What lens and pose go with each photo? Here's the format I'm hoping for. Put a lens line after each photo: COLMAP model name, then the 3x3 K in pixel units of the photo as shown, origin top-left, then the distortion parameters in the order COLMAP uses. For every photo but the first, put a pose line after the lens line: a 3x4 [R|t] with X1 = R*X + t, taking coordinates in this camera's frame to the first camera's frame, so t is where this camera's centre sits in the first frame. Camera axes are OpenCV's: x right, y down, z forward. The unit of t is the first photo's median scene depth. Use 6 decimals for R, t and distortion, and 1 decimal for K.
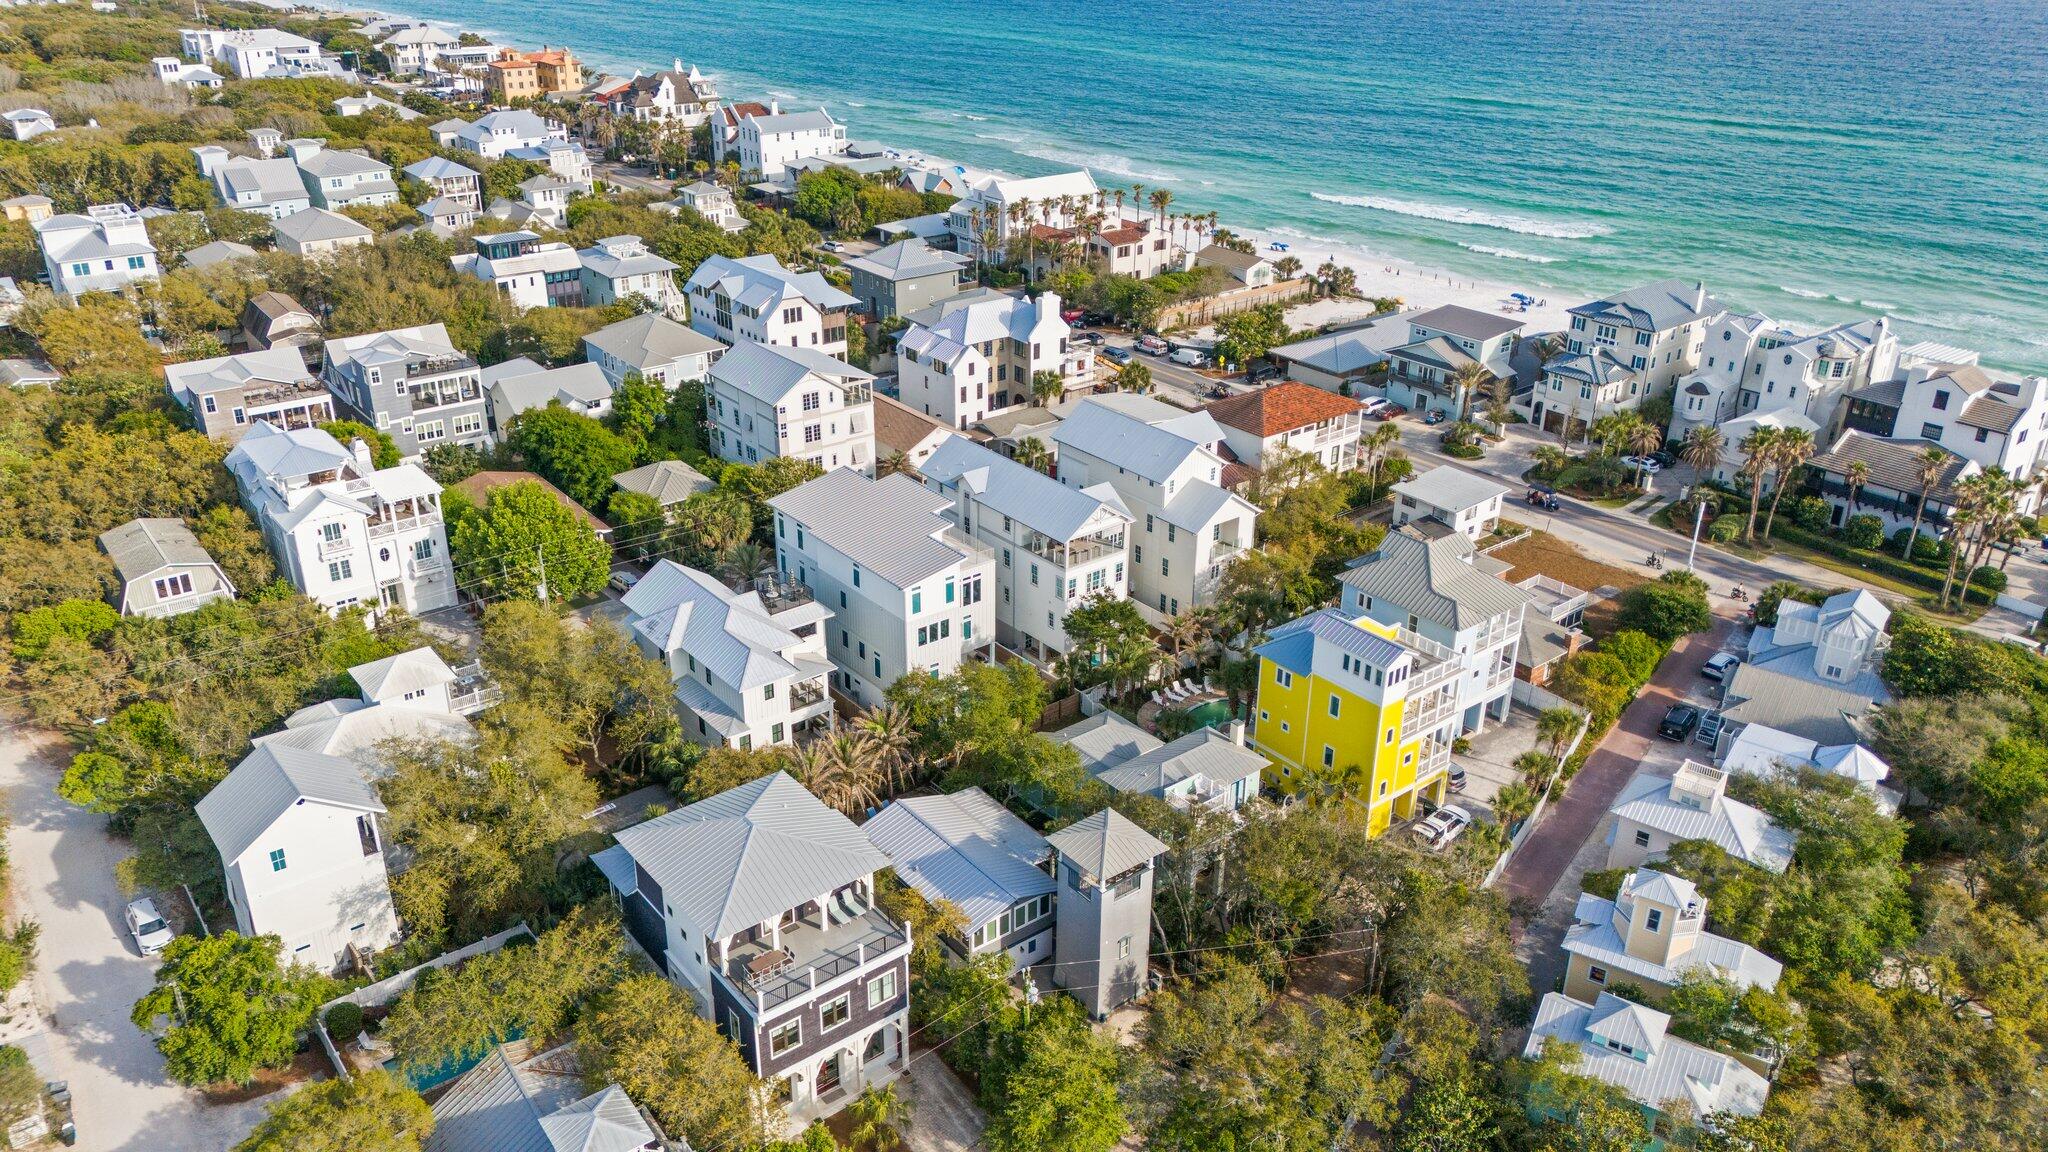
lens RADIAL K [[1494.4, 0, 1024.0], [0, 1494.4, 576.0], [0, 0, 1]] dist [0.083291, -0.087298]
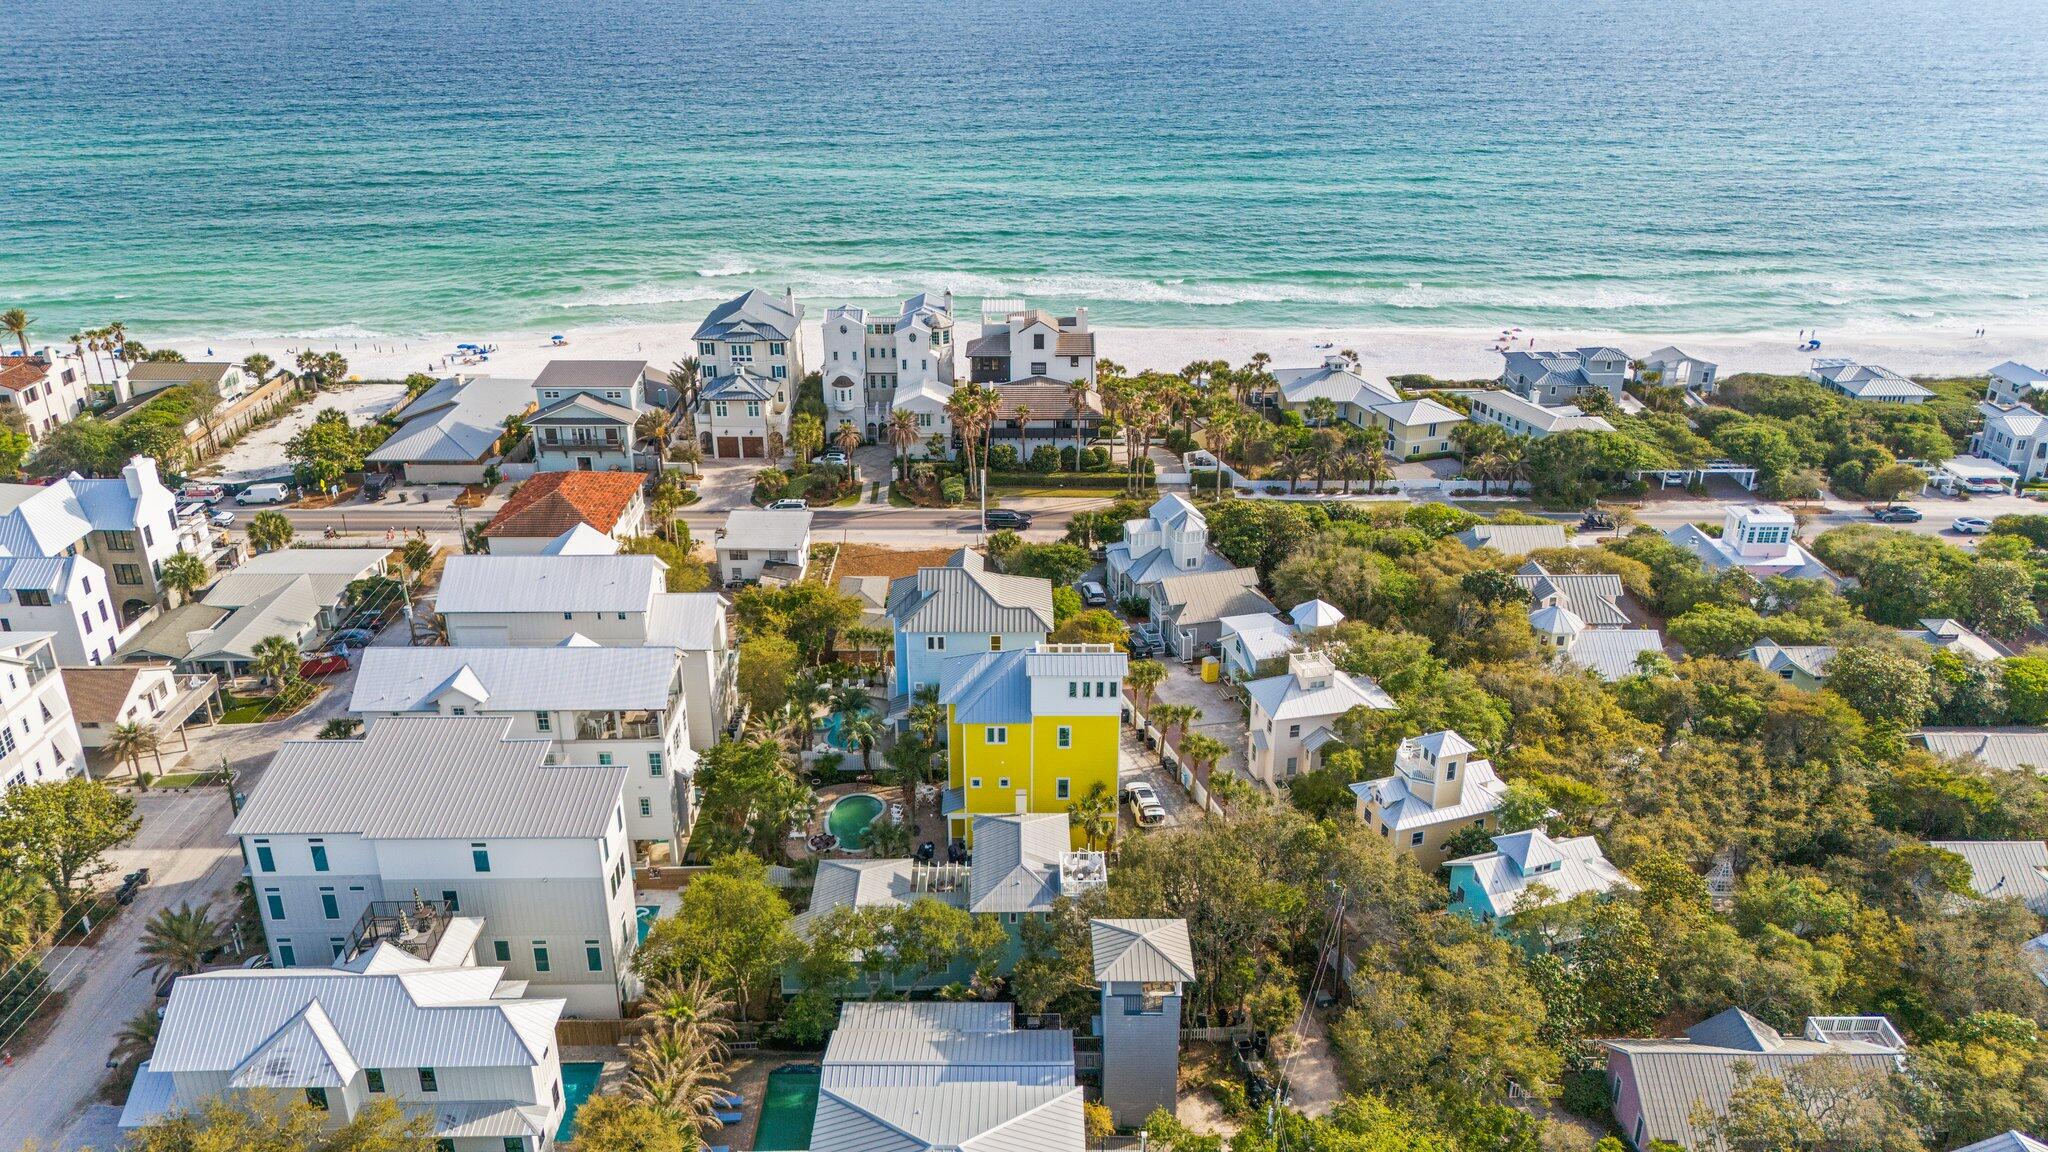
lens RADIAL K [[1494.4, 0, 1024.0], [0, 1494.4, 576.0], [0, 0, 1]] dist [0.083291, -0.087298]
pose [[0.615975, -0.323890, 0.718102, -0.291142], [0.337353, 0.932207, 0.131084, -0.090745], [-0.711876, 0.161510, 0.683482, 0.195855]]
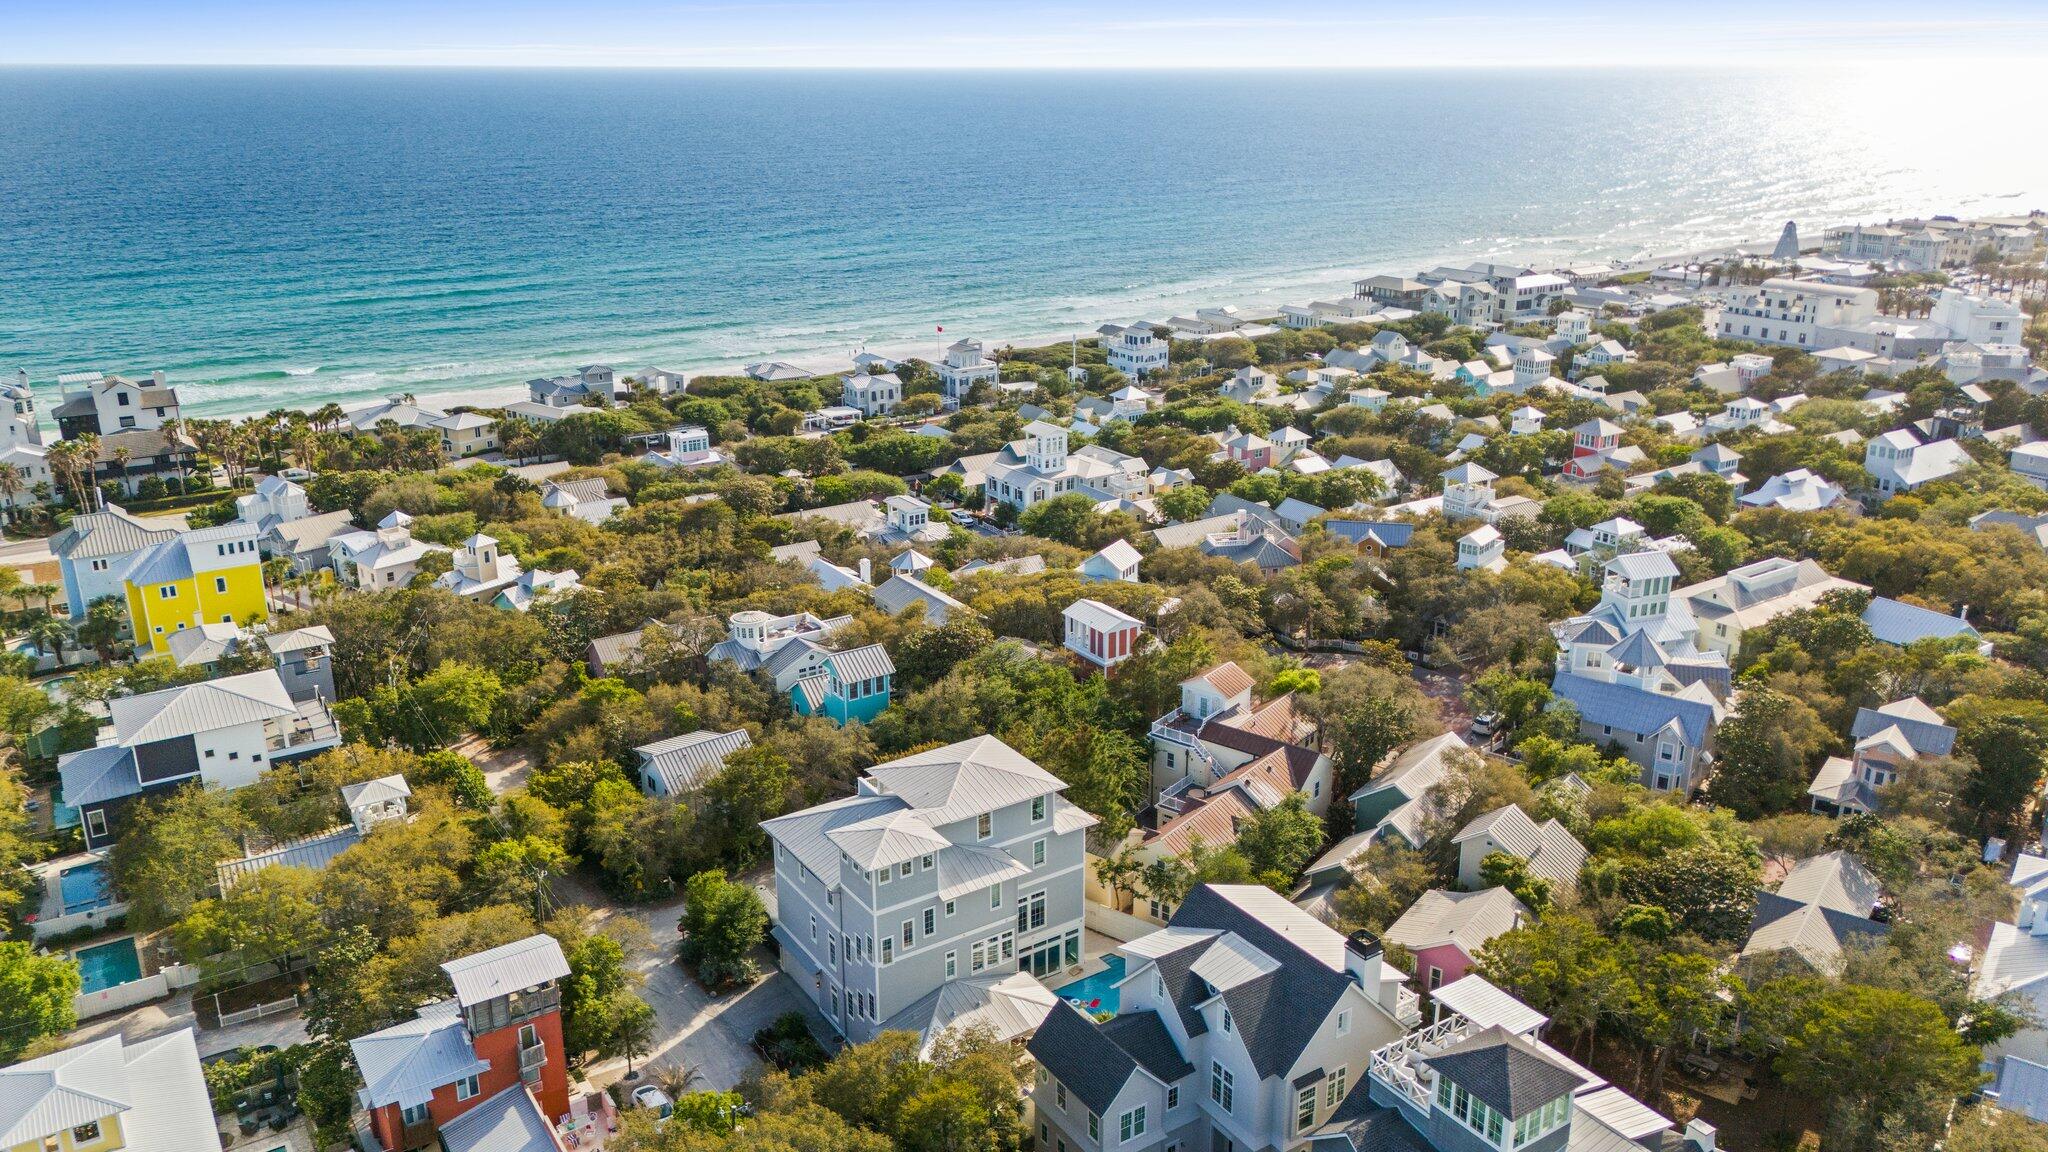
lens RADIAL K [[1530.9, 0, 1024.0], [0, 1530.9, 576.0], [0, 0, 1]] dist [0.032946, -0.001107]
pose [[0.081440, -0.322741, 0.942977, -0.697912], [0.426516, 0.866397, 0.259694, 0.012782], [-0.900806, 0.381045, 0.208214, -0.020317]]
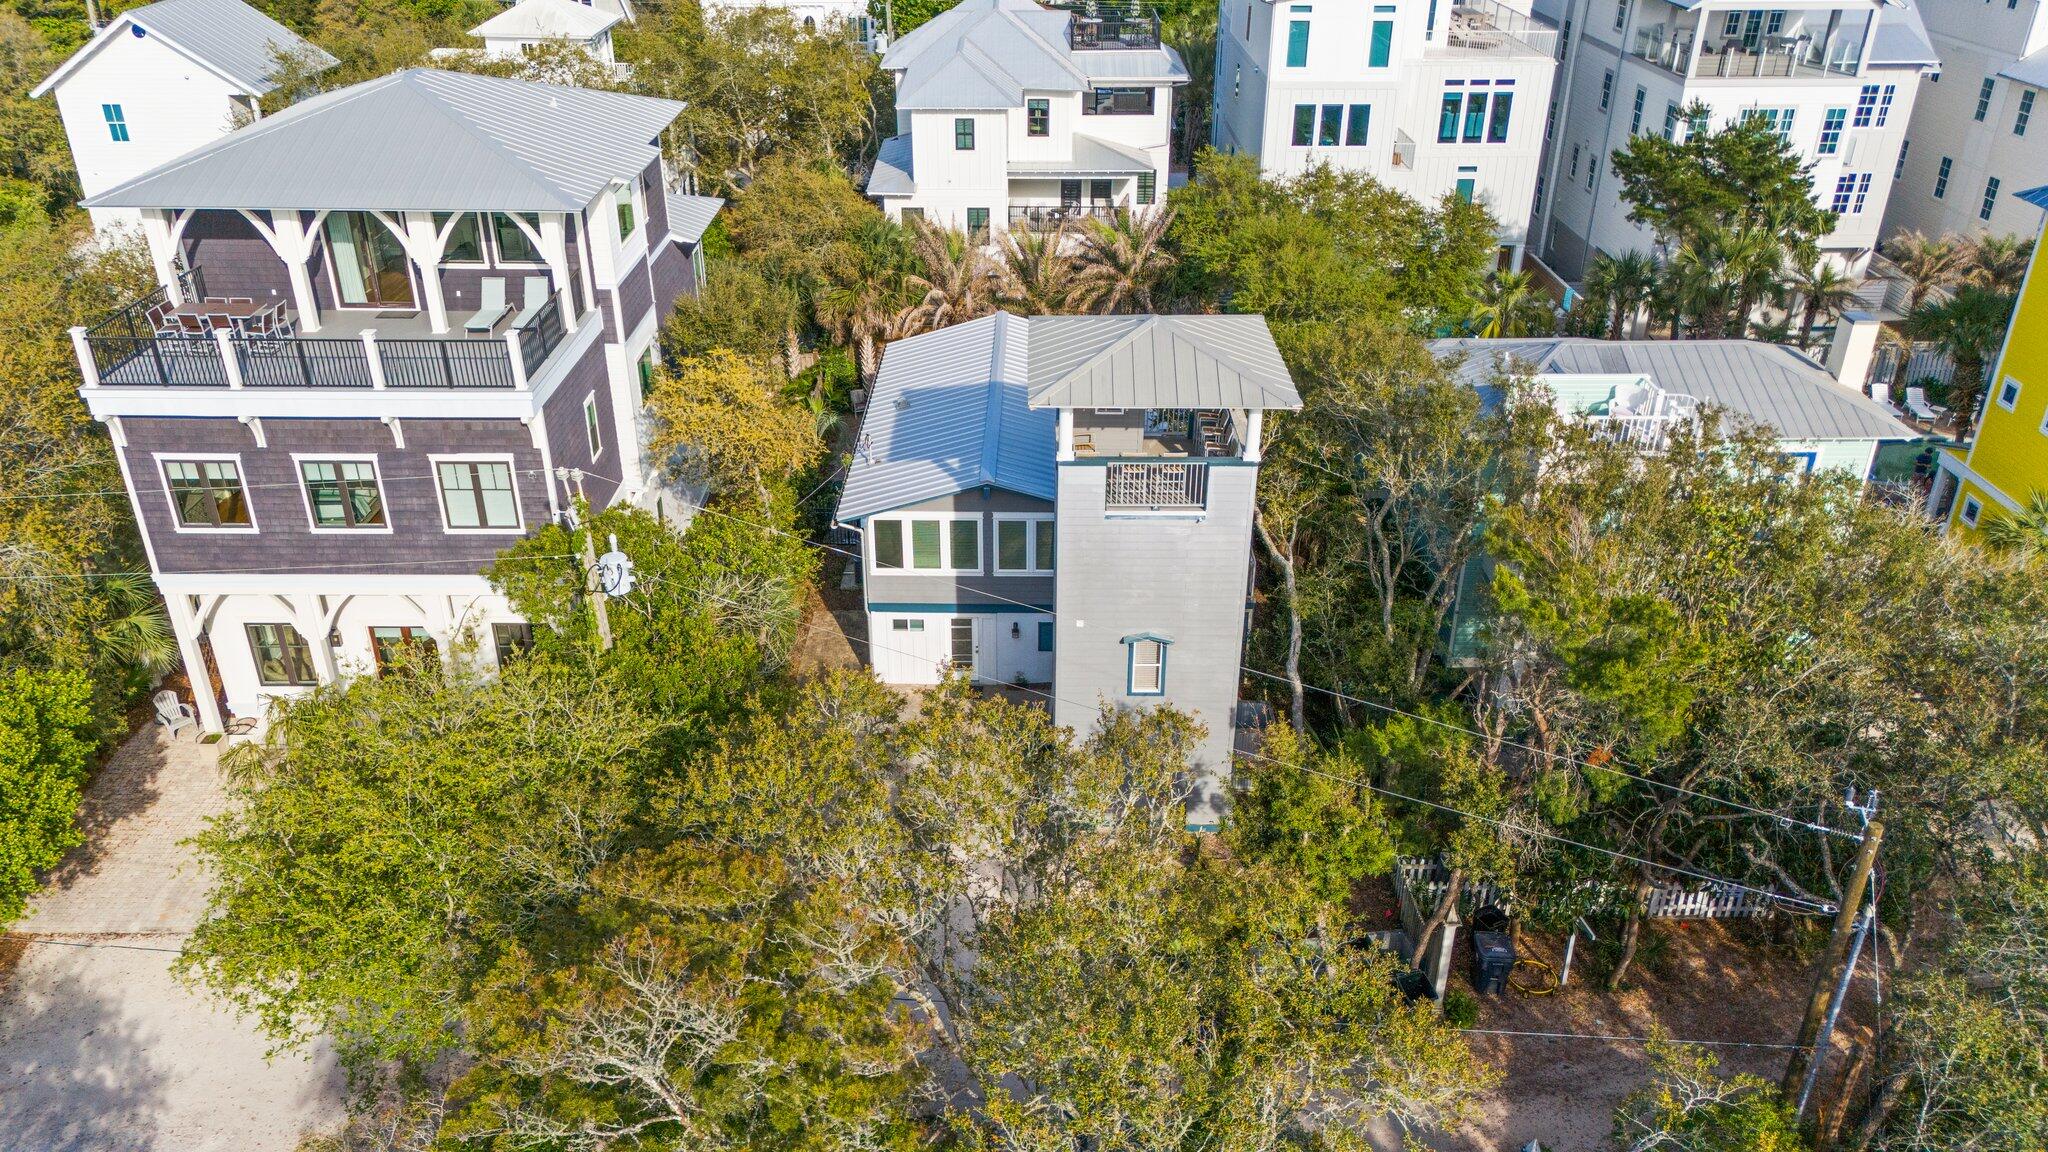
lens RADIAL K [[1530.9, 0, 1024.0], [0, 1530.9, 576.0], [0, 0, 1]] dist [0.032946, -0.001107]
pose [[0.780199, 0.276043, -0.561328, 0.126225], [-0.256087, 0.959669, 0.115994, 0.098662], [0.570709, 0.053250, 0.819424, 0.341558]]
